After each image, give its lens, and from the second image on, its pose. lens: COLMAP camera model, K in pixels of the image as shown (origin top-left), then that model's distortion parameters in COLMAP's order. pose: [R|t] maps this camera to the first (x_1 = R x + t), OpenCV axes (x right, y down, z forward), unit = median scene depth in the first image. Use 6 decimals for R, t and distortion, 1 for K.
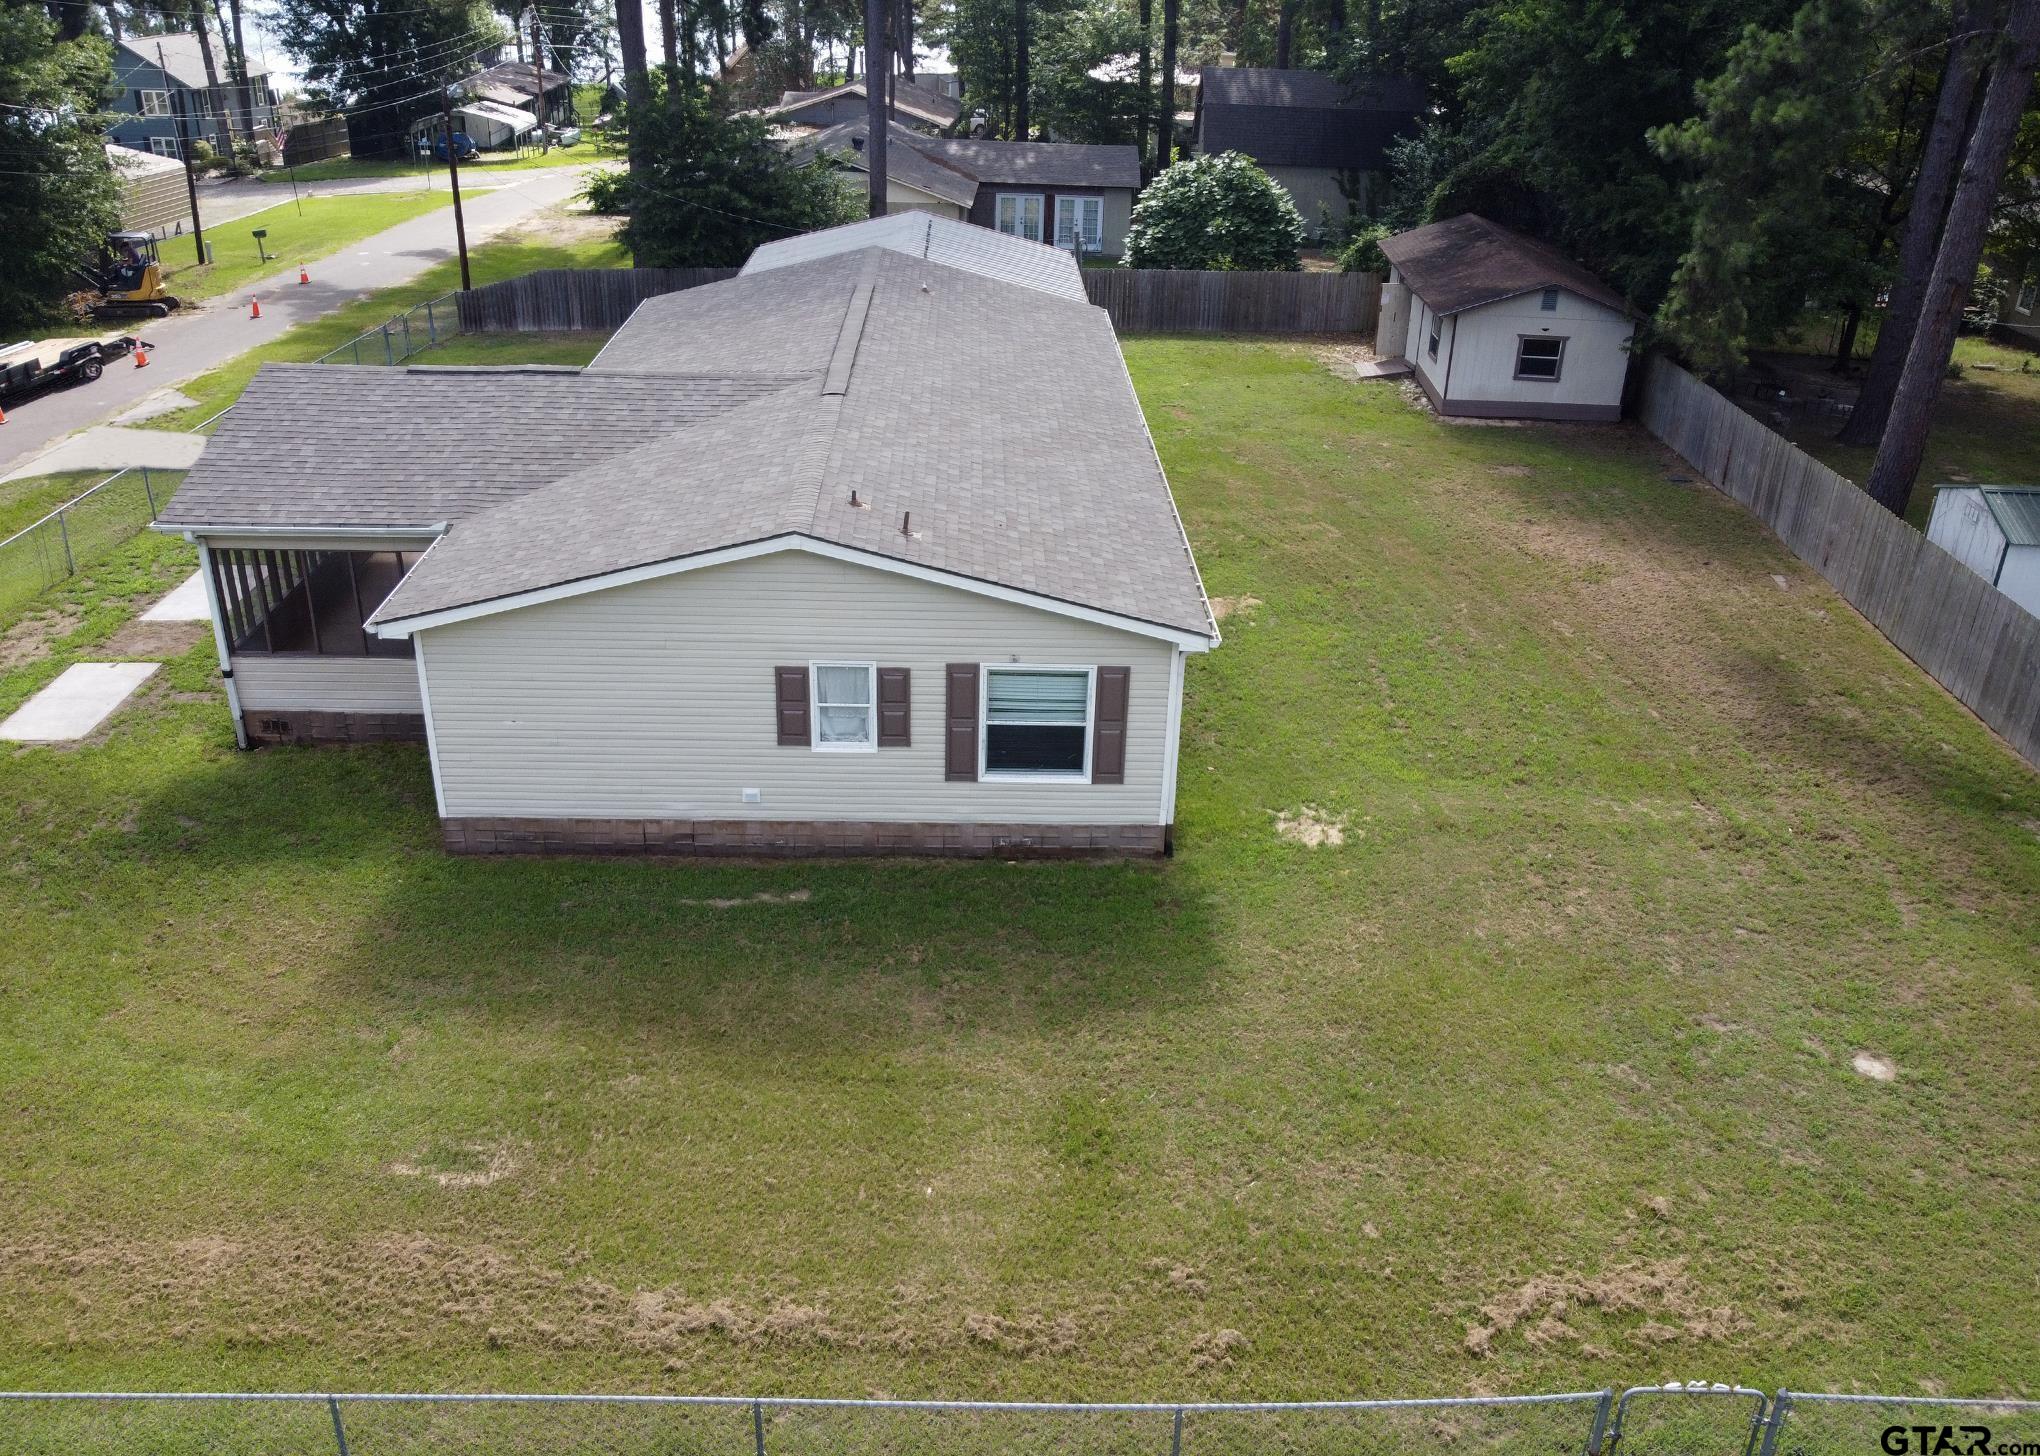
lens RADIAL K [[1573.5, 0, 1016.6], [0, 1573.5, 721.3], [0, 0, 1]] dist [-0.030584, 0.004467]
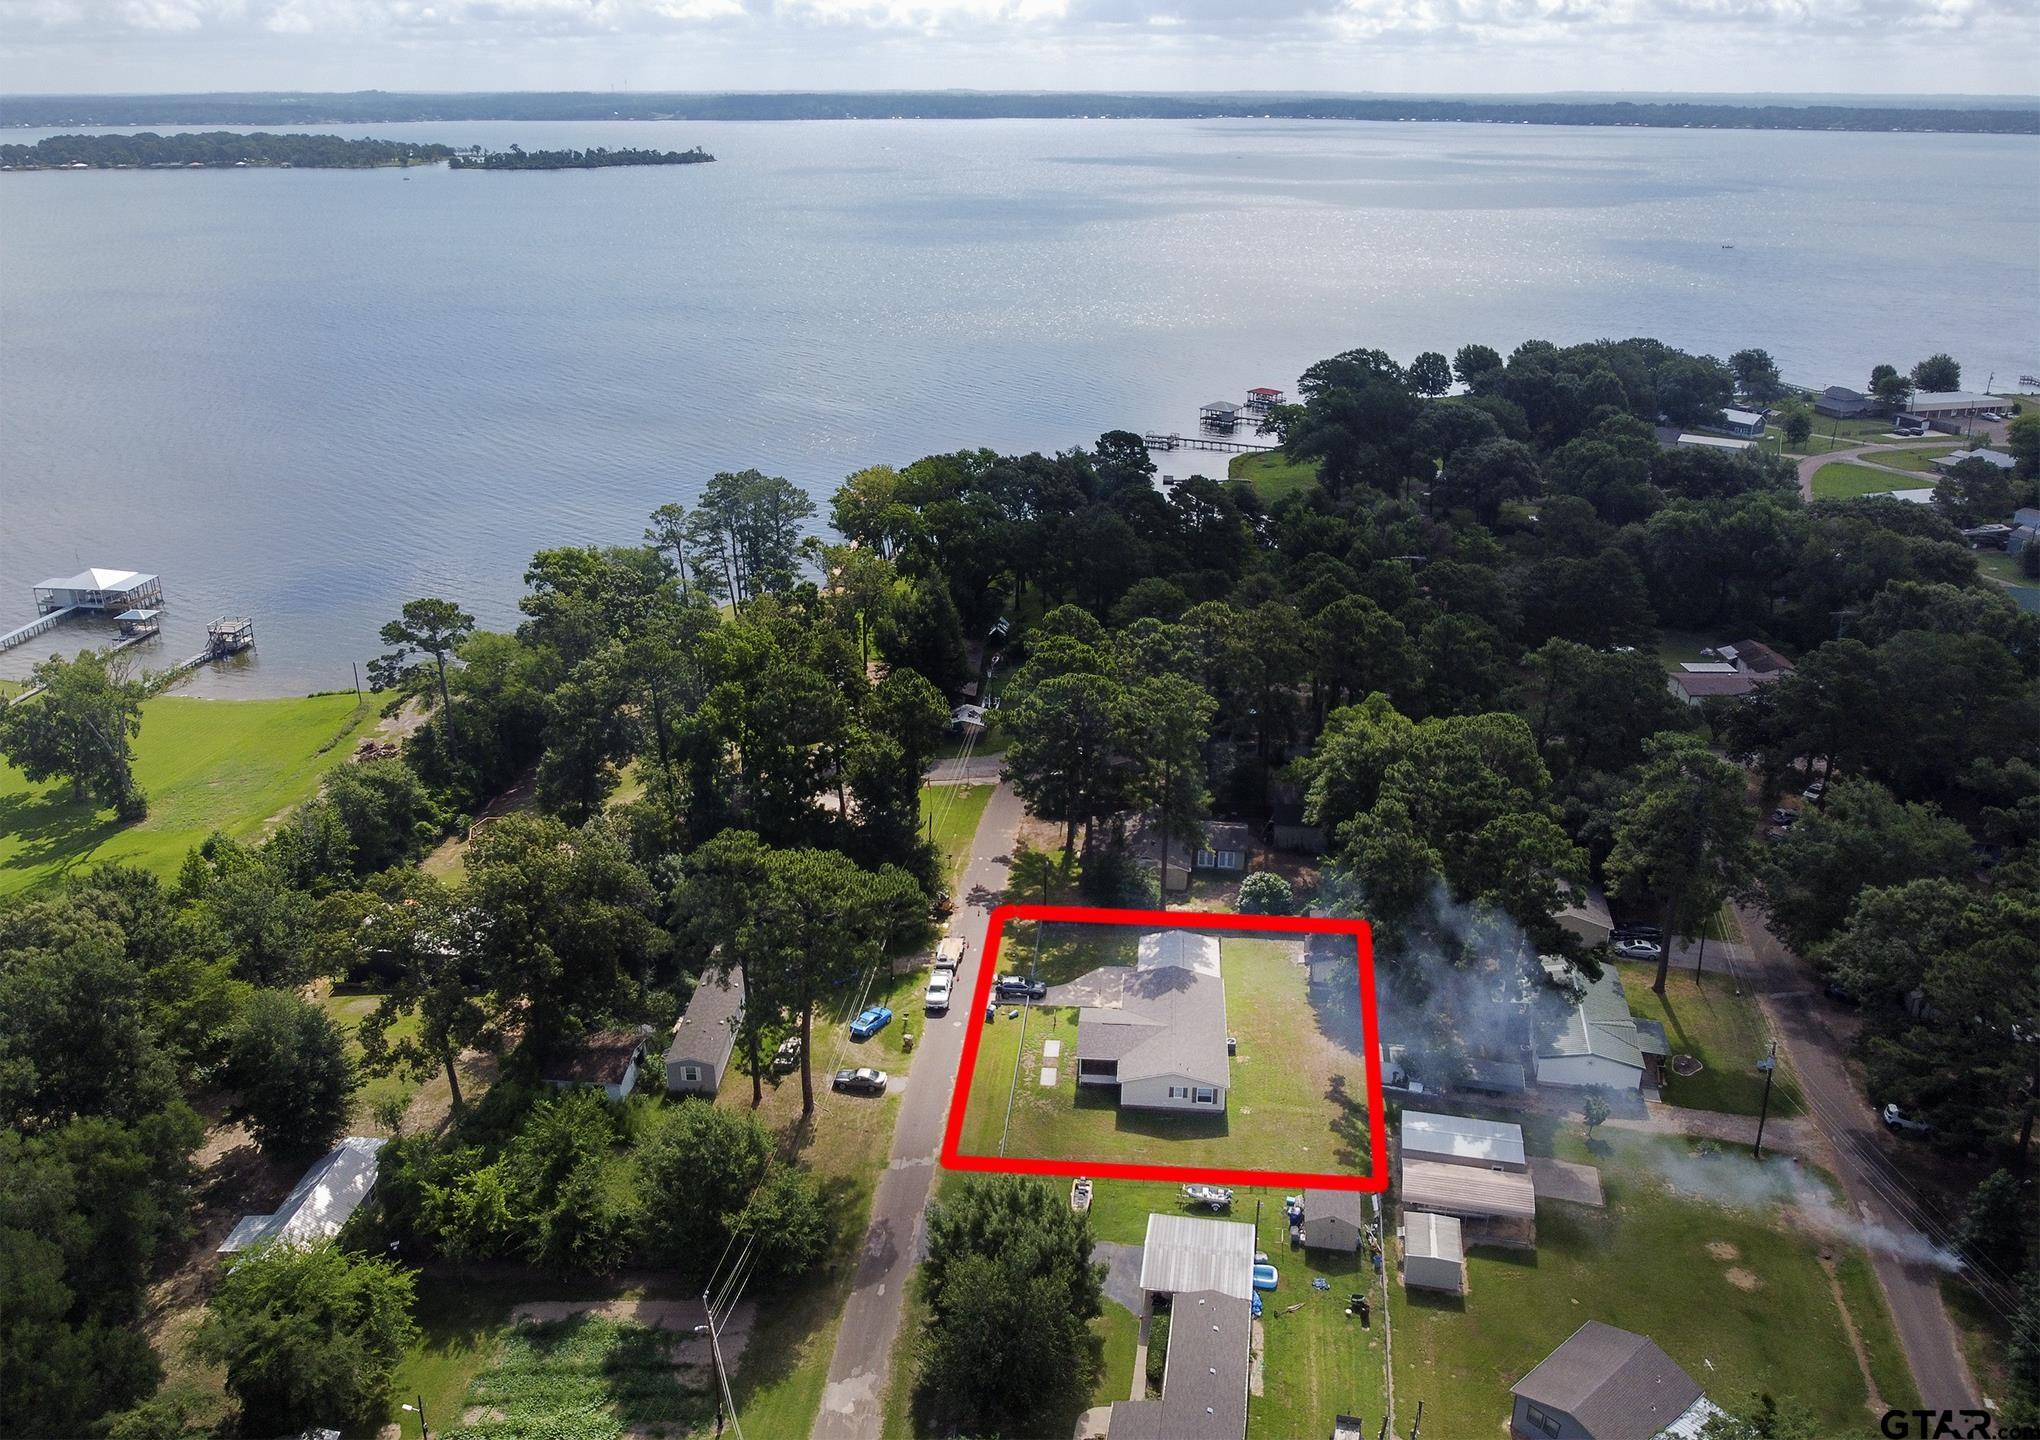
lens RADIAL K [[1494.3, 0, 1022.3], [0, 1494.3, 715.6], [0, 0, 1]] dist [-0.019013, 0.004641]
pose [[0.992449, 0.016914, -0.121490, -0.015953], [-0.026956, 0.996309, -0.081499, -1.134404], [0.119663, 0.084159, 0.989241, -5.916377]]
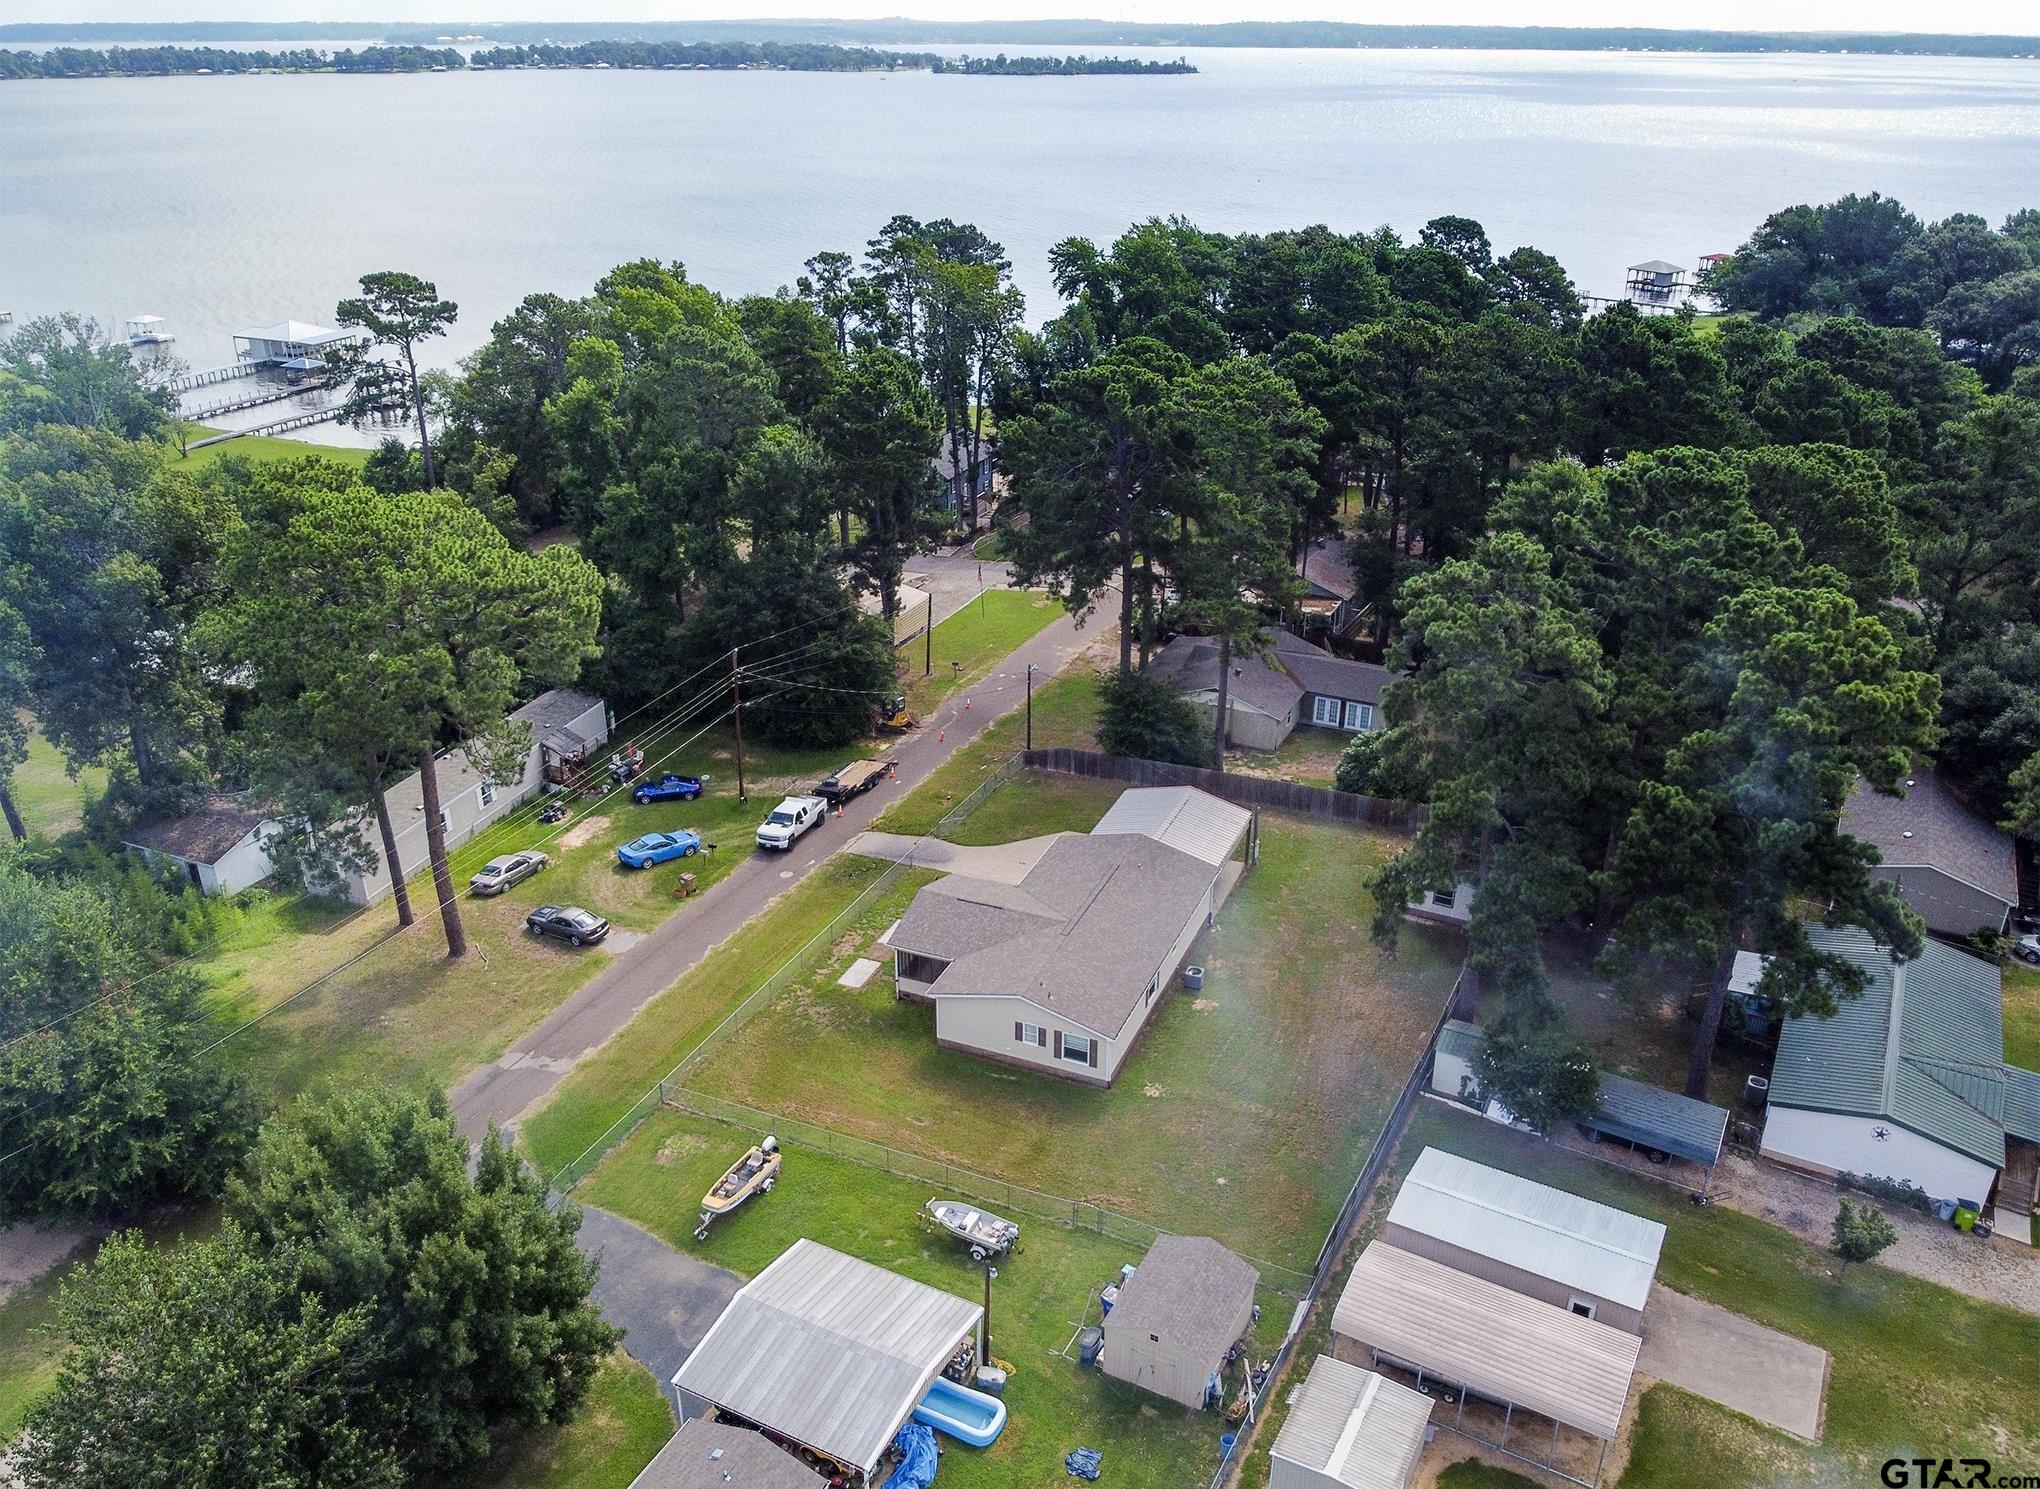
lens RADIAL K [[1511.0, 0, 1025.9], [0, 1511.0, 787.2], [0, 0, 1]] dist [-0.026411, 0.008936]
pose [[0.910667, 0.159954, -0.380922, 1.198606], [-0.164395, 0.986169, 0.021087, -0.683655], [0.379026, 0.043419, 0.924367, -2.493978]]
